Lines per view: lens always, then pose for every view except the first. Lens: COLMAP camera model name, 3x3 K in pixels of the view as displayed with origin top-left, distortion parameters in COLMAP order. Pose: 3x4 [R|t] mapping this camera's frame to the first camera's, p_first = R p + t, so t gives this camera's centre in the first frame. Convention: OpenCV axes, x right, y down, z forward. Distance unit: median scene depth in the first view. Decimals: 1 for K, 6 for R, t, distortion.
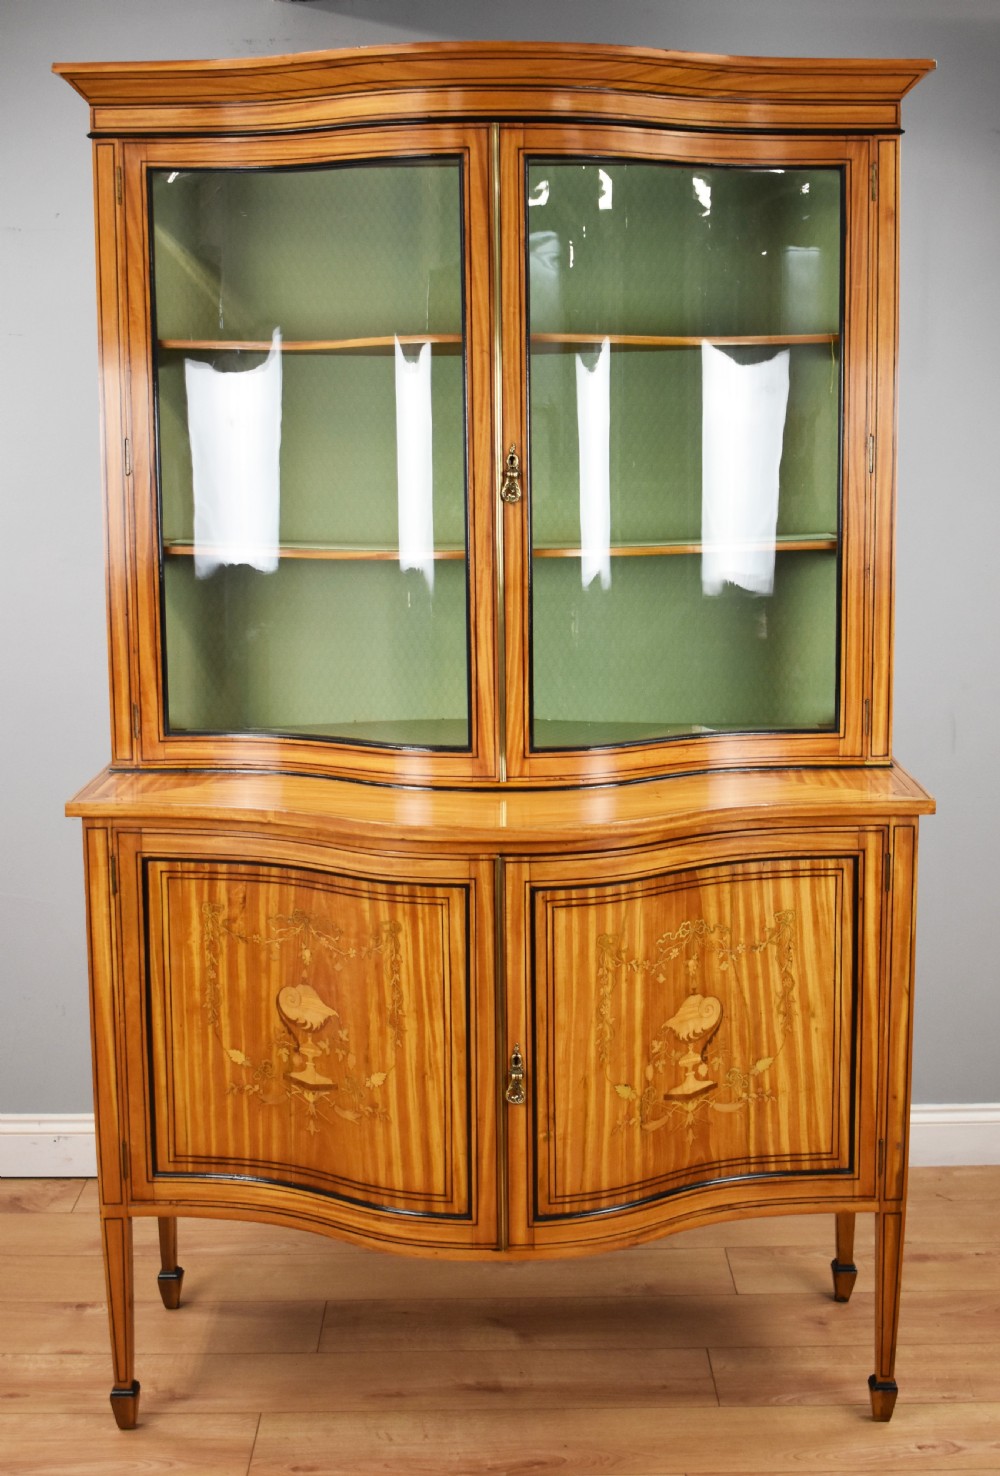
lens RADIAL K [[2096.7, 0, 535.5], [0, 2096.7, 678.3], [0, 0, 1]] dist [-0.063494, 0.000000]
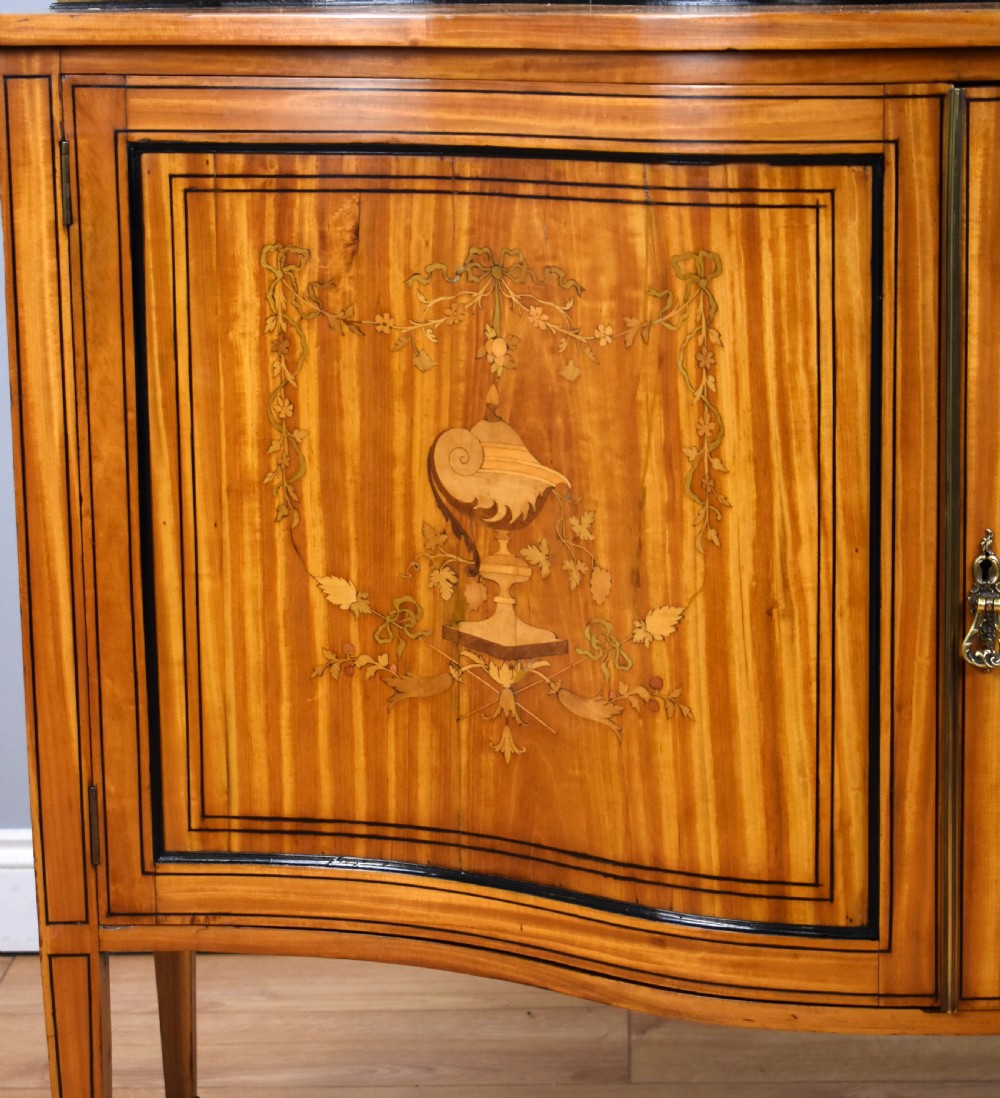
lens RADIAL K [[3105.3, 0, 504.8], [0, 3105.3, 495.7], [0, 0, 1]] dist [0.035720, 0.000000]
pose [[0.998502, -0.003639, -0.054596, -0.069920], [0.005532, 0.999387, 0.034557, 0.136535], [0.054437, -0.034807, 0.997910, 0.329346]]
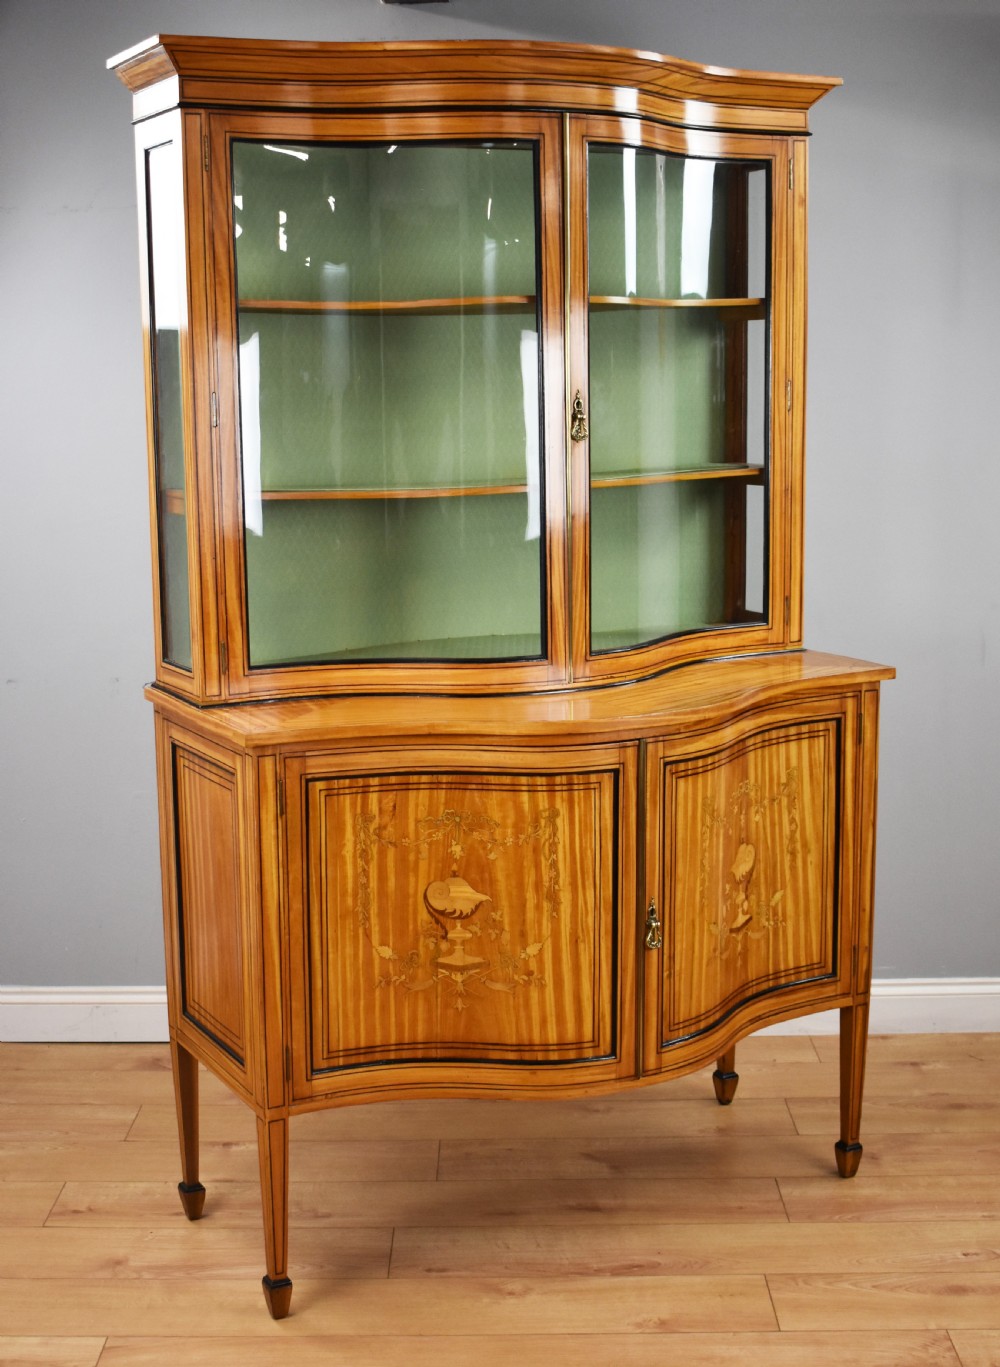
lens RADIAL K [[1950.0, 0, 478.4], [0, 1950.0, 627.9], [0, 0, 1]] dist [-0.042620, 0.000000]
pose [[0.894789, -0.069741, 0.441009, -0.537252], [0.068164, 0.997485, 0.019440, -0.005667], [-0.441256, 0.012666, 0.897292, 0.055813]]
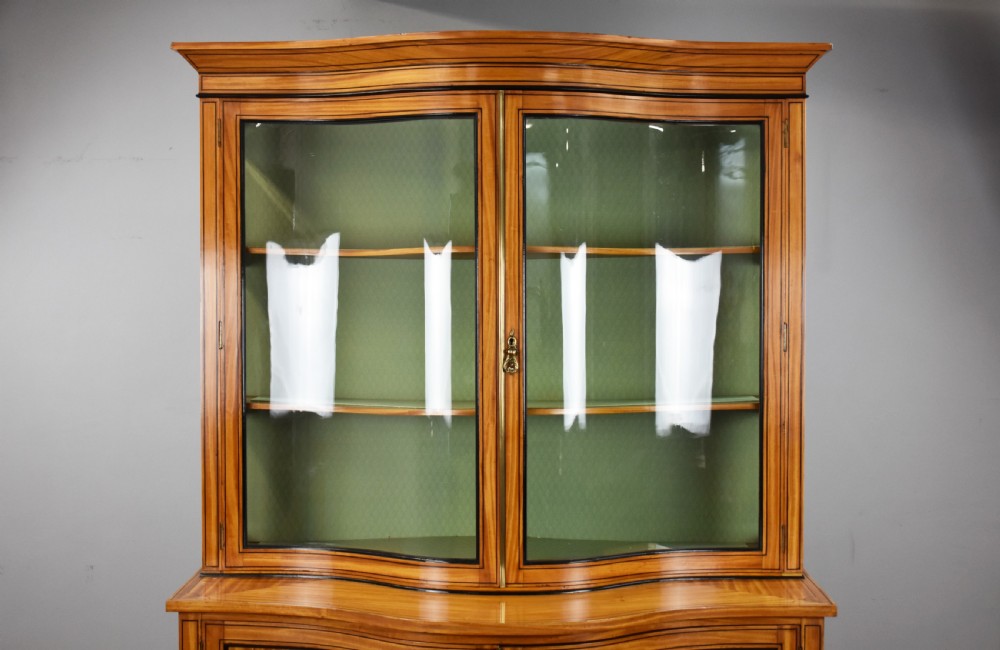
lens RADIAL K [[1637.7, 0, 501.8], [0, 1637.7, 310.1], [0, 0, 1]] dist [-0.005843, 0.000000]
pose [[0.999821, 0.007408, -0.017412, 0.000394], [-0.009243, 0.994134, -0.107764, -0.012196], [0.016511, 0.107906, 0.994024, -0.028895]]
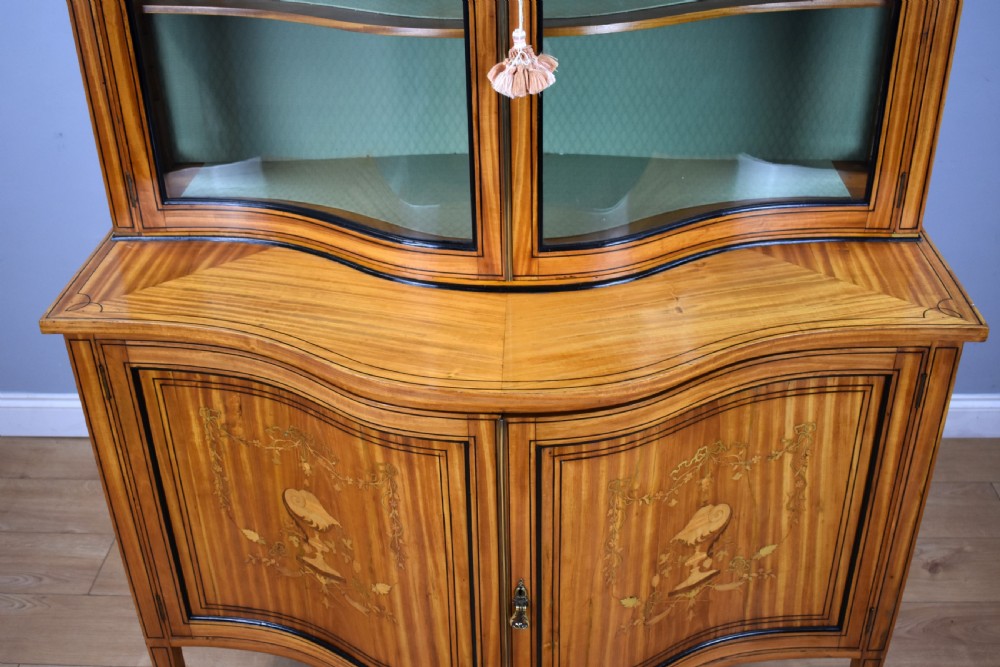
lens RADIAL K [[1110.6, 0, 496.3], [0, 1110.6, 330.1], [0, 0, 1]] dist [-0.063135, 0.000000]
pose [[0.998675, 0.013119, -0.049766, 0.003345], [0.007271, 0.921301, 0.388783, -0.122537], [0.050950, -0.388630, 0.919984, 0.542675]]
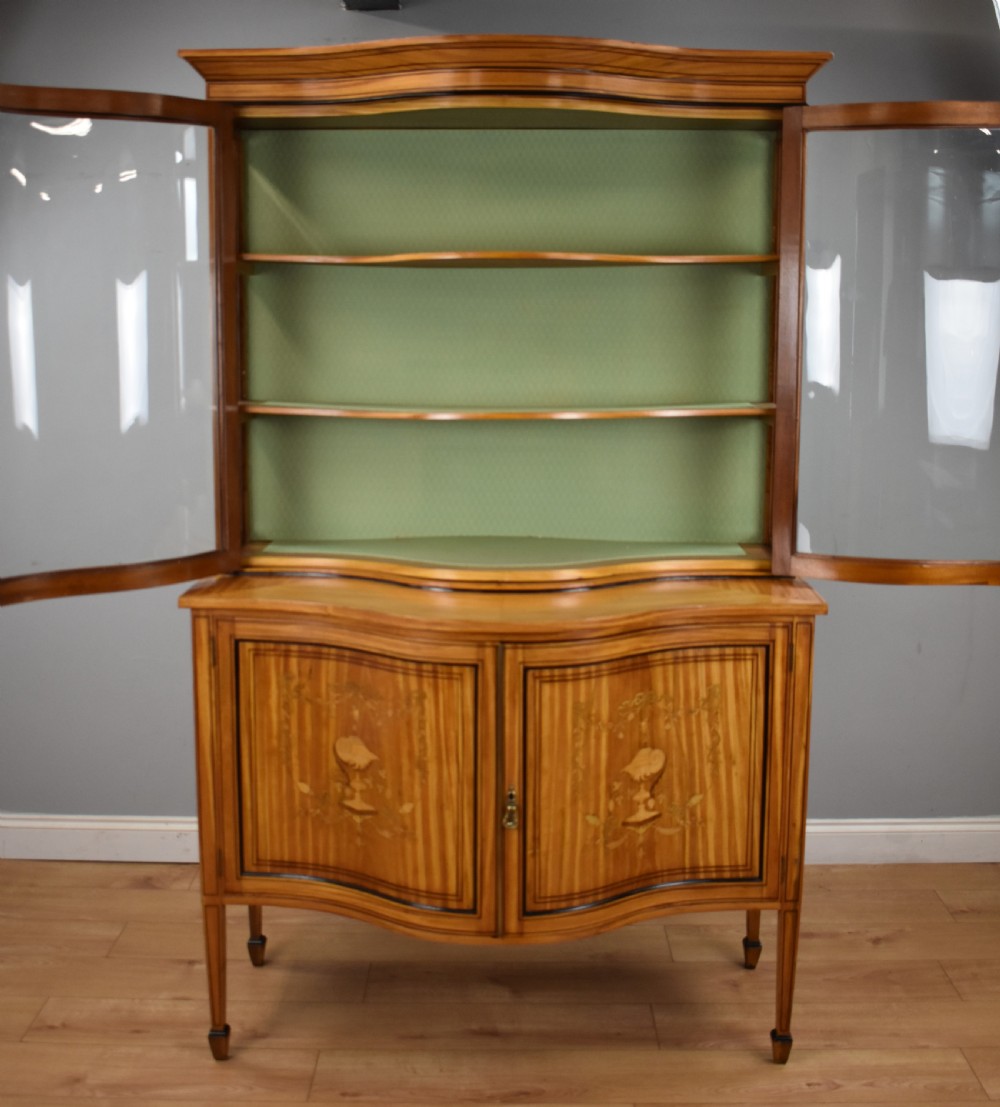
lens RADIAL K [[1437.7, 0, 516.0], [0, 1437.7, 481.8], [0, 0, 1]] dist [-0.082250, 0.000000]
pose [[0.999842, 0.012195, -0.012946, 0.002958], [-0.012307, 0.999887, -0.008621, -0.009378], [0.012840, 0.008779, 0.999879, 0.081104]]
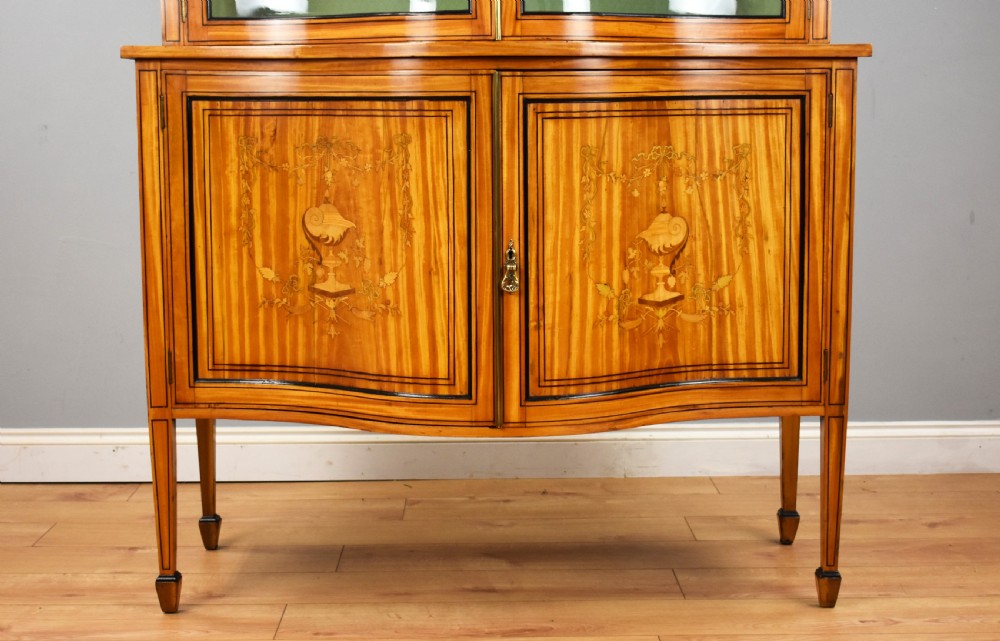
lens RADIAL K [[1658.8, 0, 504.3], [0, 1658.8, 310.8], [0, 0, 1]] dist [-0.039908, 0.000000]
pose [[0.999998, -0.000246, -0.002197, -0.010133], [0.000200, 0.999786, -0.020672, 0.219781], [0.002202, 0.020672, 0.999784, 0.084354]]
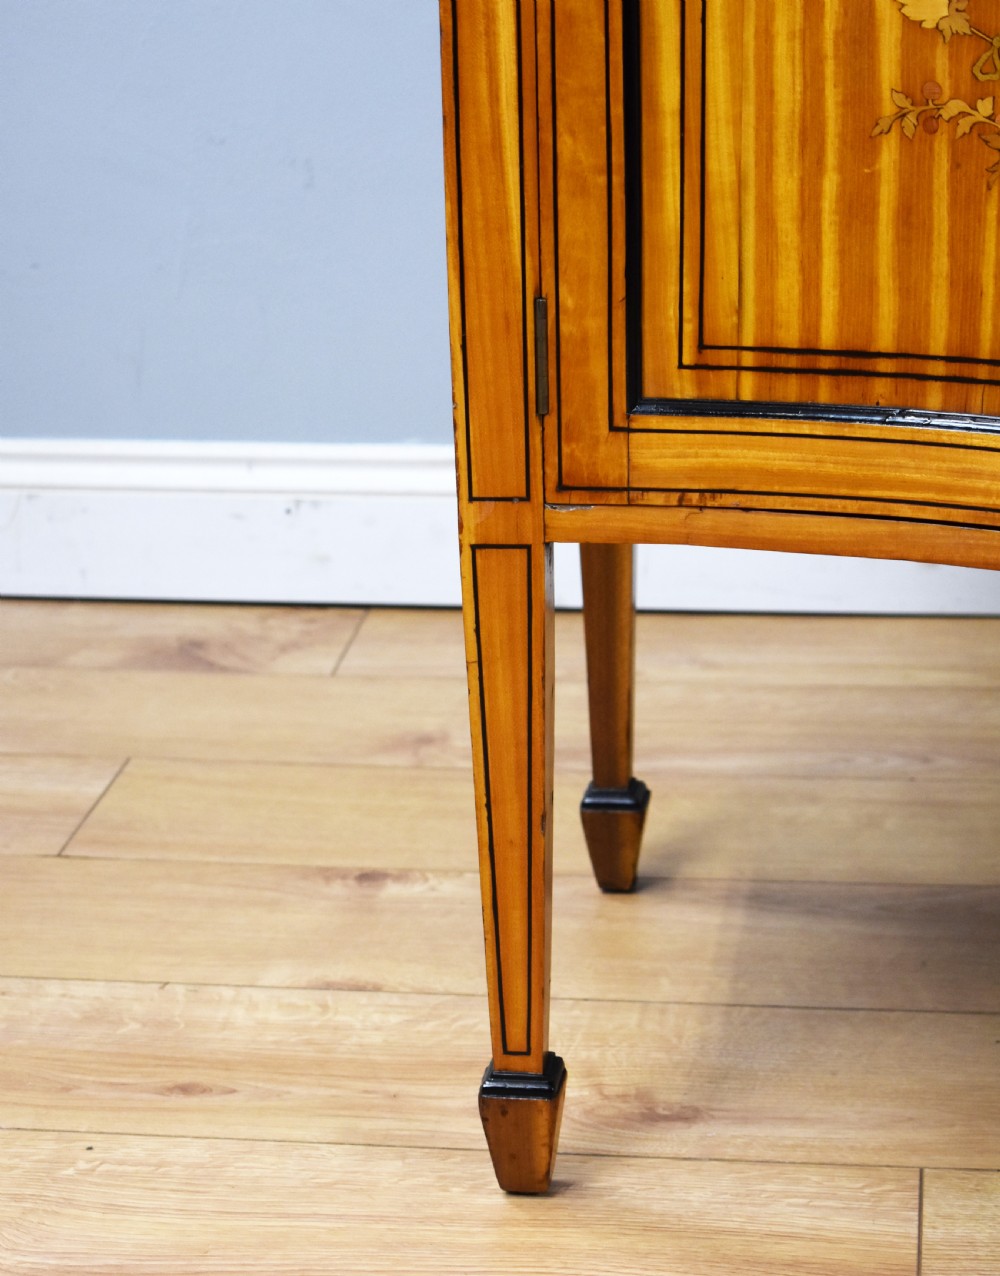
lens RADIAL K [[3395.1, 0, 509.3], [0, 3395.1, 763.2], [0, 0, 1]] dist [0.076917, 0.000000]
pose [[0.989045, 0.035110, -0.143375, -0.127053], [-0.006453, 0.980658, 0.195625, 0.192137], [0.147470, -0.192556, 0.970142, 0.495548]]
